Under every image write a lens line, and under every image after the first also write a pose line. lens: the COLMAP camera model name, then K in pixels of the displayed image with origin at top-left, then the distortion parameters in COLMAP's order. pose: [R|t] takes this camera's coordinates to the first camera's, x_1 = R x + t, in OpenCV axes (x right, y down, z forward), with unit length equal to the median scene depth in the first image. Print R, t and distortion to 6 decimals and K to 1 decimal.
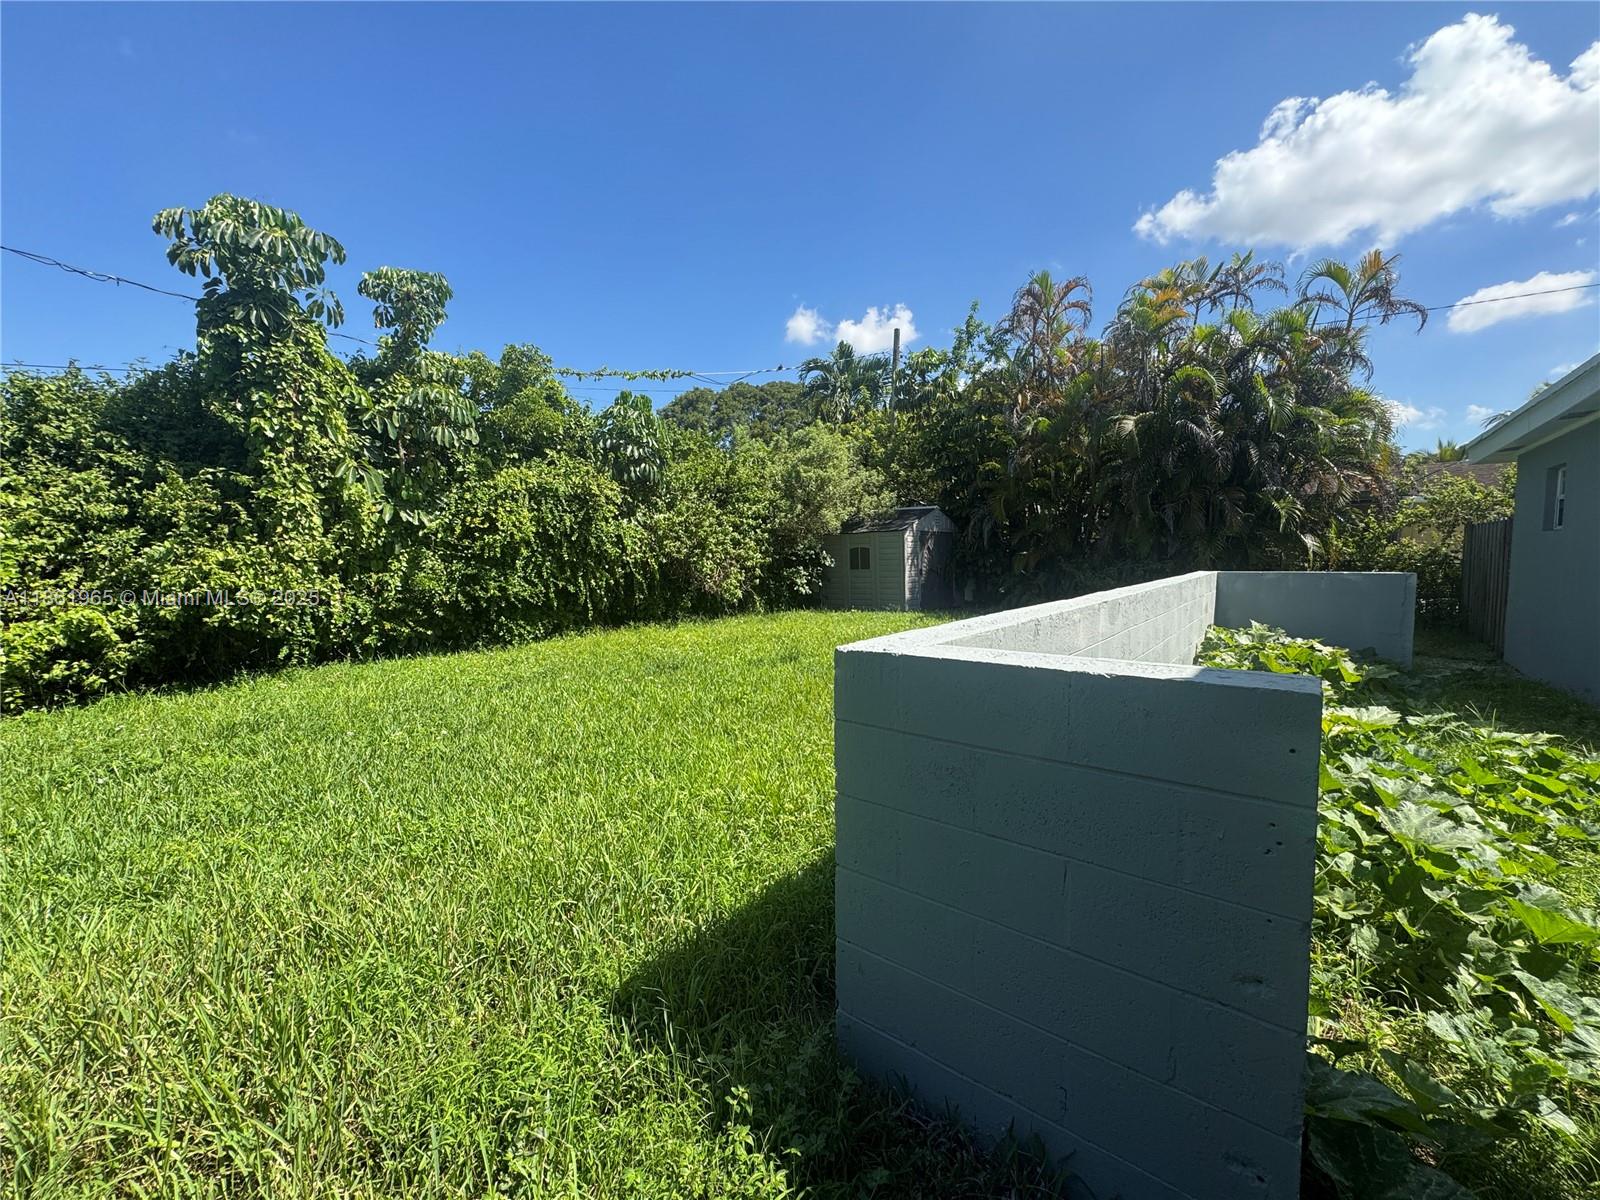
lens RADIAL K [[644.5, 0, 801.0], [0, 644.5, 595.8], [0, 0, 1]] dist [-0.000189, -0.000082]
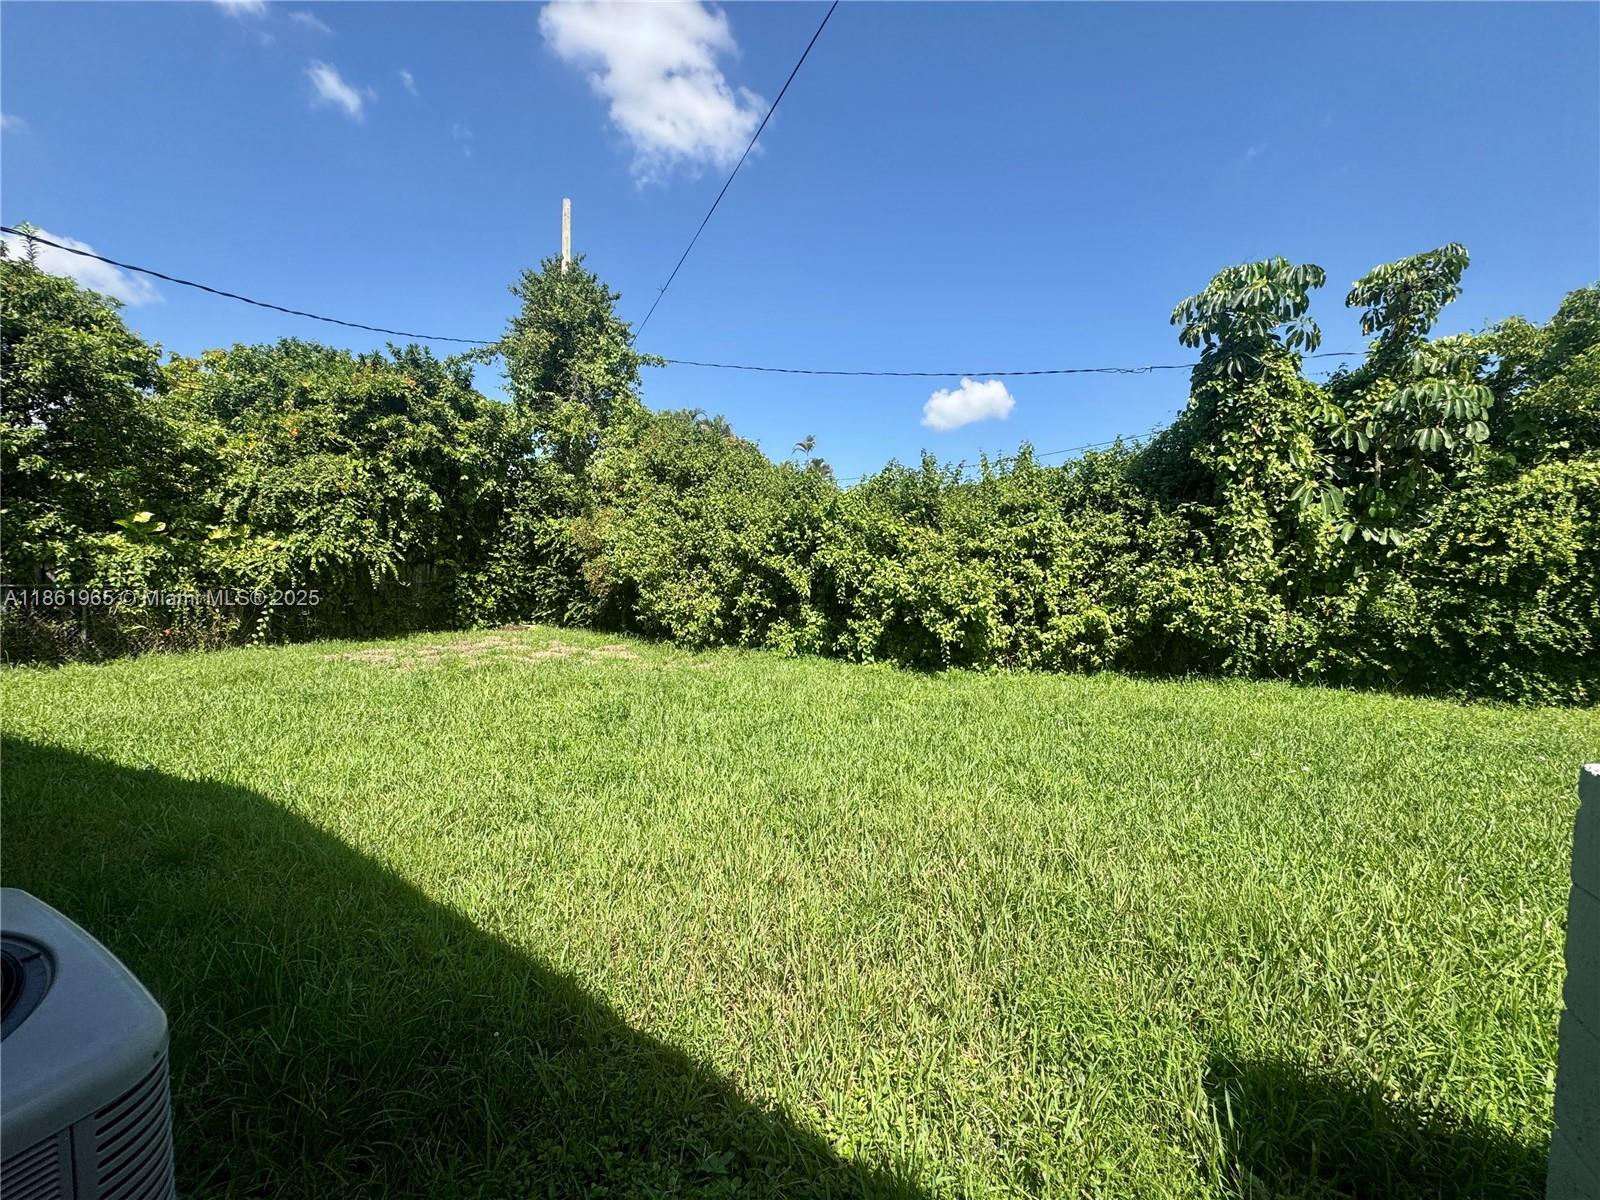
lens RADIAL K [[644.5, 0, 801.0], [0, 644.5, 595.8], [0, 0, 1]] dist [-0.000189, -0.000082]
pose [[0.199287, 0.056104, -0.978334, 0.128754], [-0.082690, 0.995762, 0.040260, -0.010170], [0.976446, 0.072875, 0.203081, 0.043524]]
